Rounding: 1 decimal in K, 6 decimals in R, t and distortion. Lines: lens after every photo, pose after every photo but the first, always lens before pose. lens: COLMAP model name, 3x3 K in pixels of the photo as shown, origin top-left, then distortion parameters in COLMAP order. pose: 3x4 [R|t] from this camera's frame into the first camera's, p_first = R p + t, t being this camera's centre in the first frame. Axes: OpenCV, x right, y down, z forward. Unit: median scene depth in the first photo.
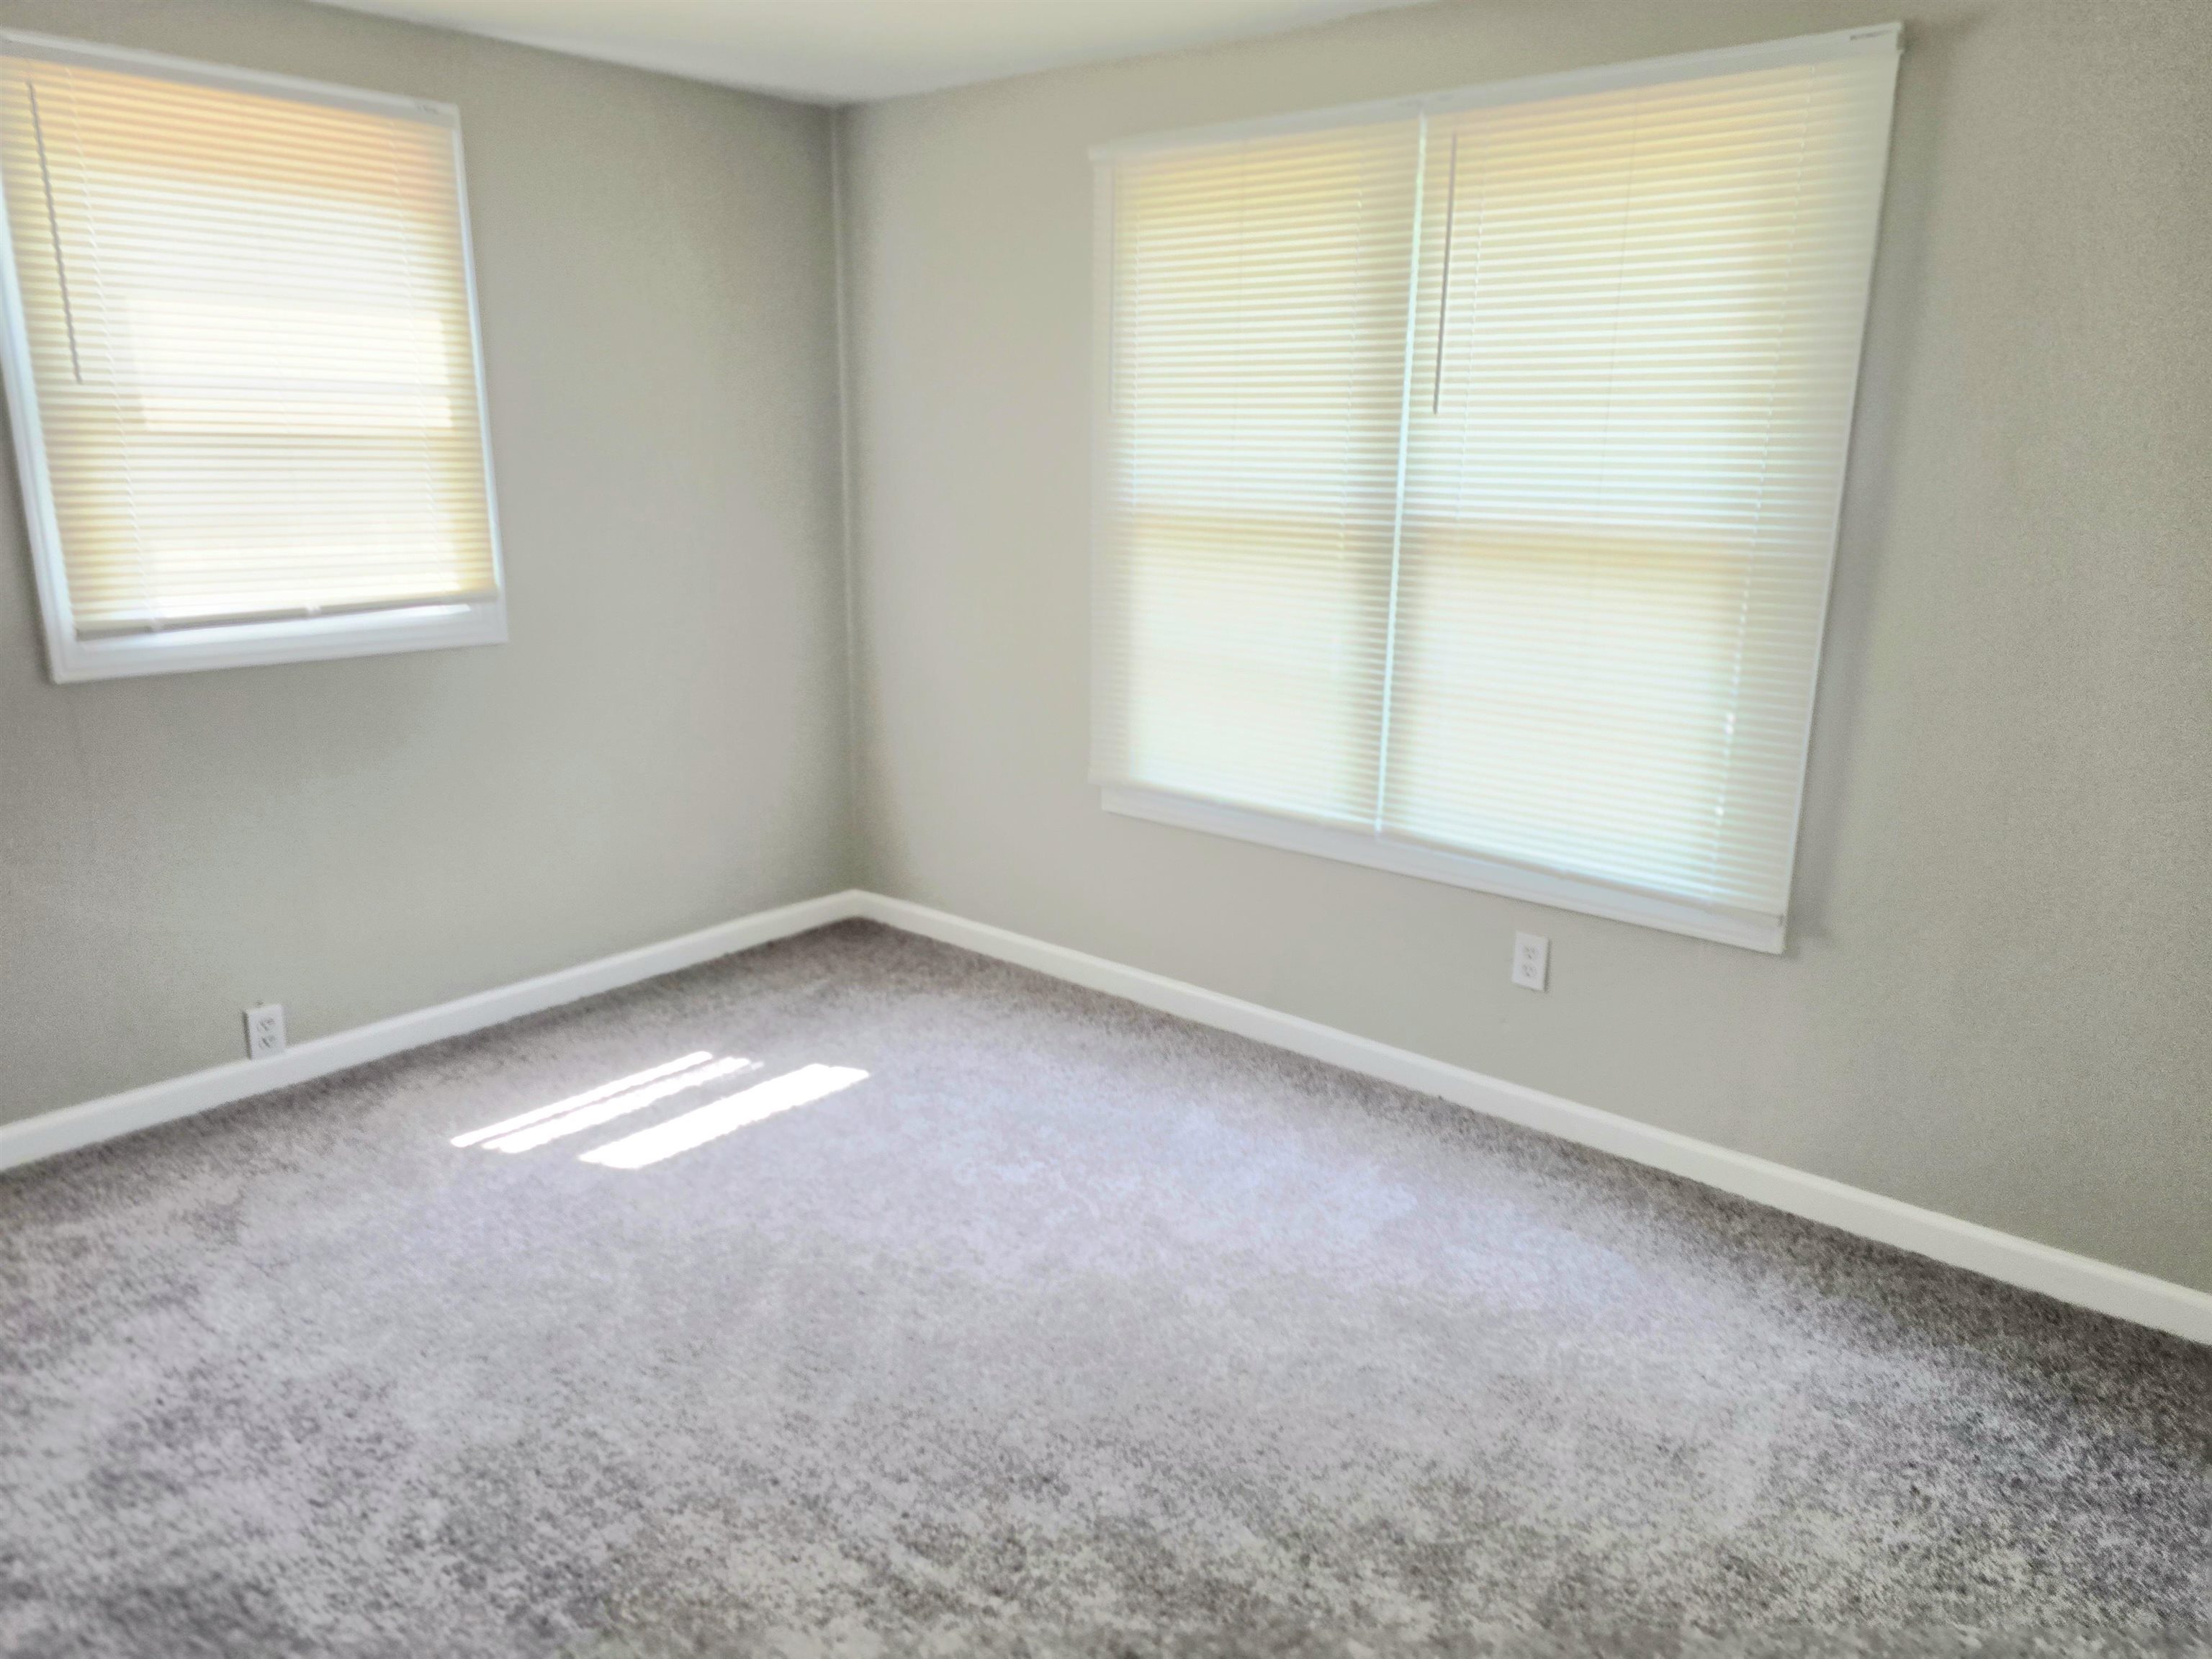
lens RADIAL K [[1500.3, 0, 1172.4], [0, 1500.3, 785.7], [0, 0, 1]] dist [0.053740, -0.045655]
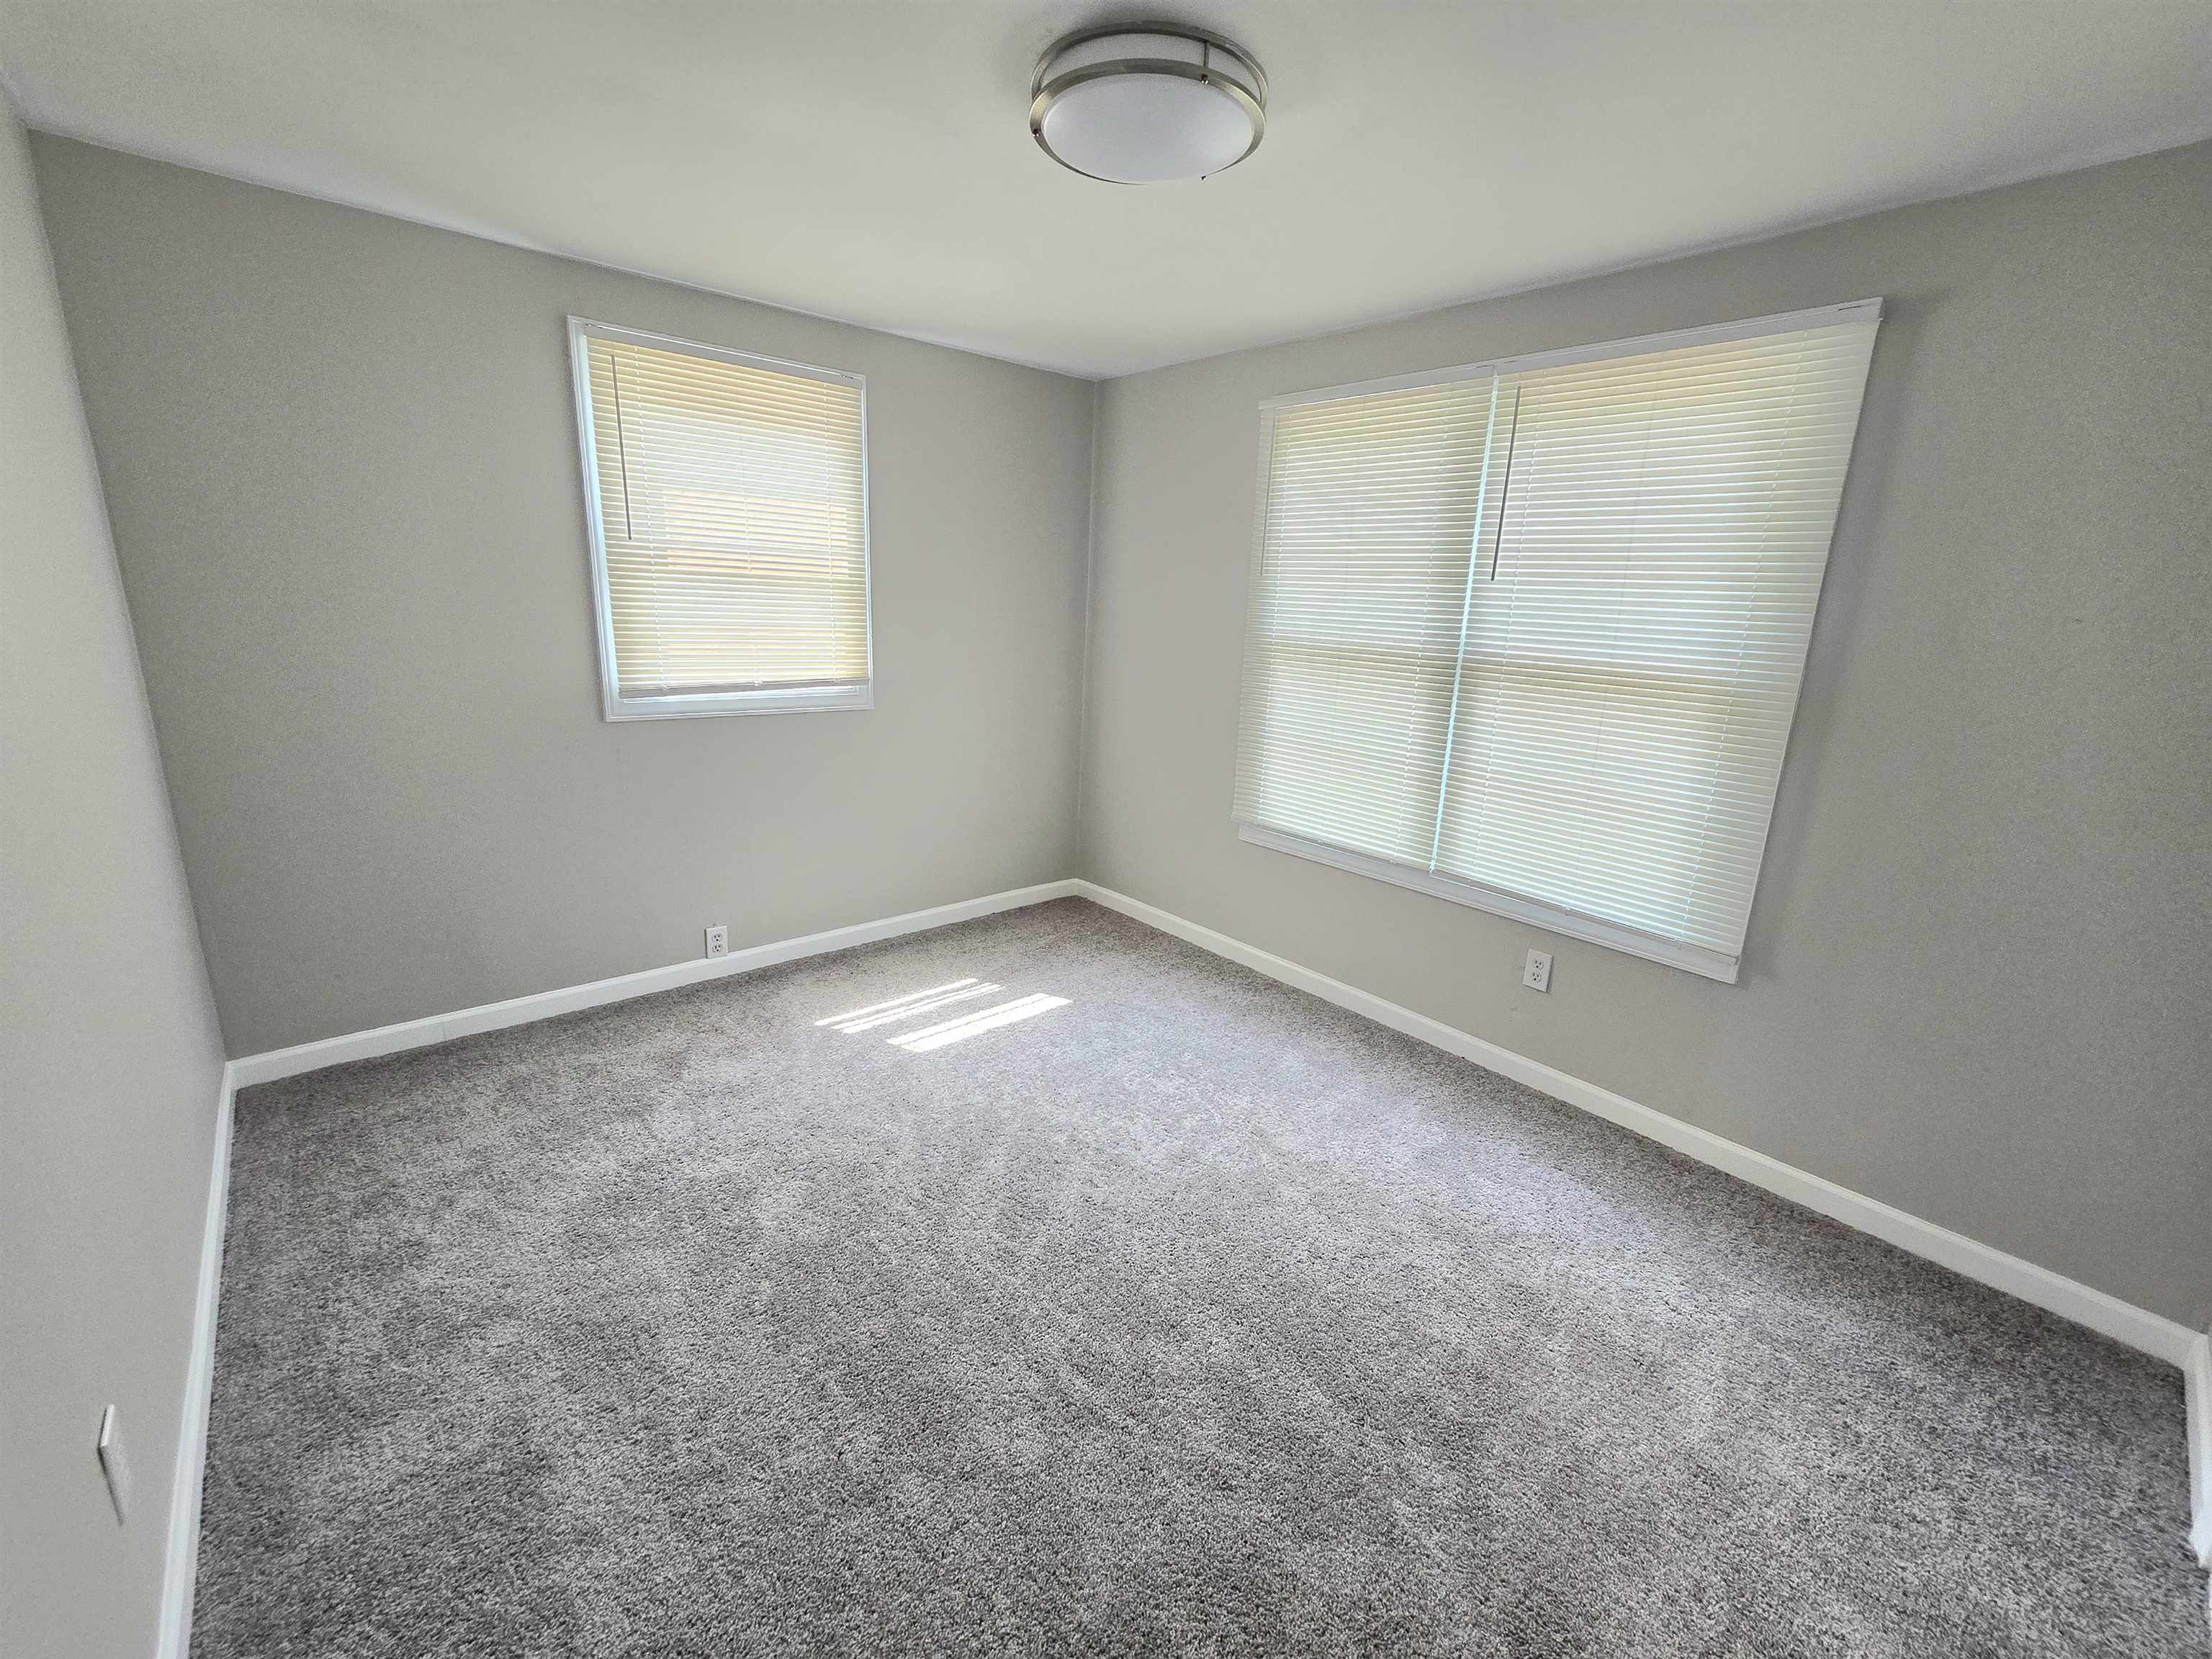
lens RADIAL K [[907.7, 0, 1143.2], [0, 907.7, 801.7], [0, 0, 1]] dist [-0.008335, 0.001784]
pose [[0.987023, 0.063317, -0.147566, -0.013857], [-0.064952, 0.997869, -0.006287, -0.013829], [0.146854, 0.015790, 0.989032, 0.125097]]
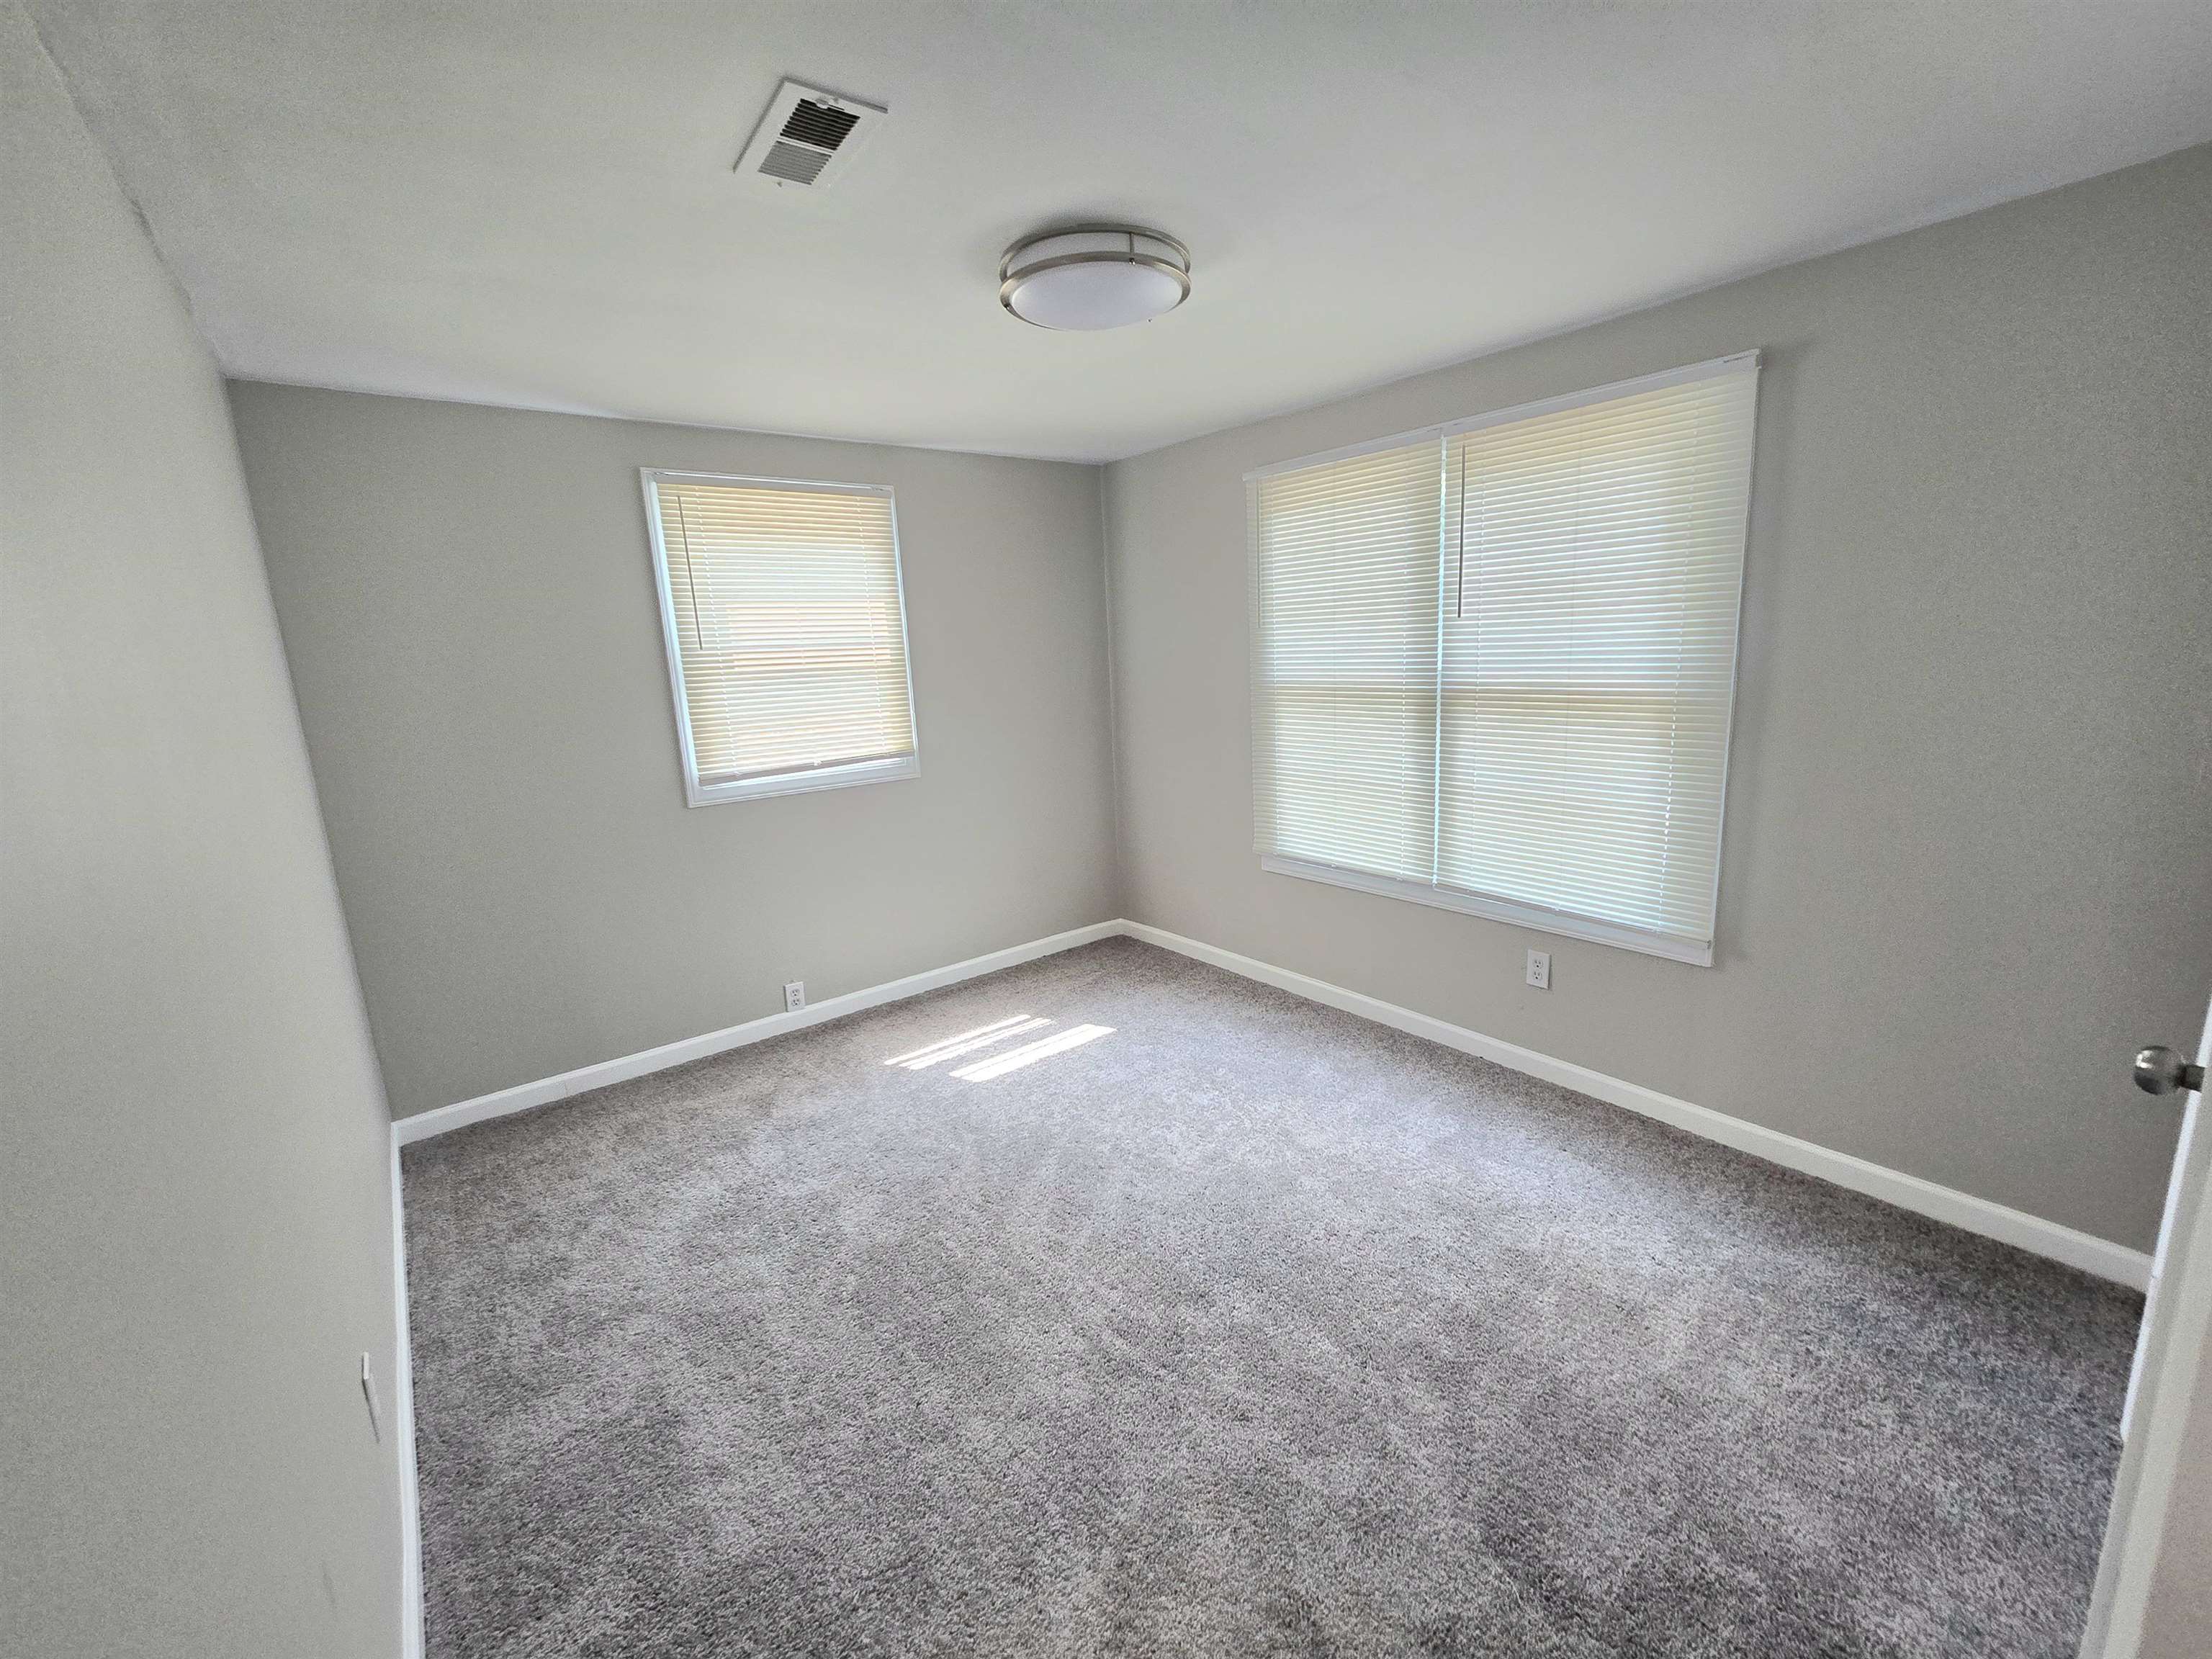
lens RADIAL K [[907.7, 0, 1156.9], [0, 907.7, 805.4], [0, 0, 1]] dist [-0.008335, 0.001784]
pose [[0.979463, -0.020440, -0.200584, 0.056500], [0.010870, 0.998754, -0.048696, -0.010204], [0.201329, 0.045516, 0.978466, 0.023713]]
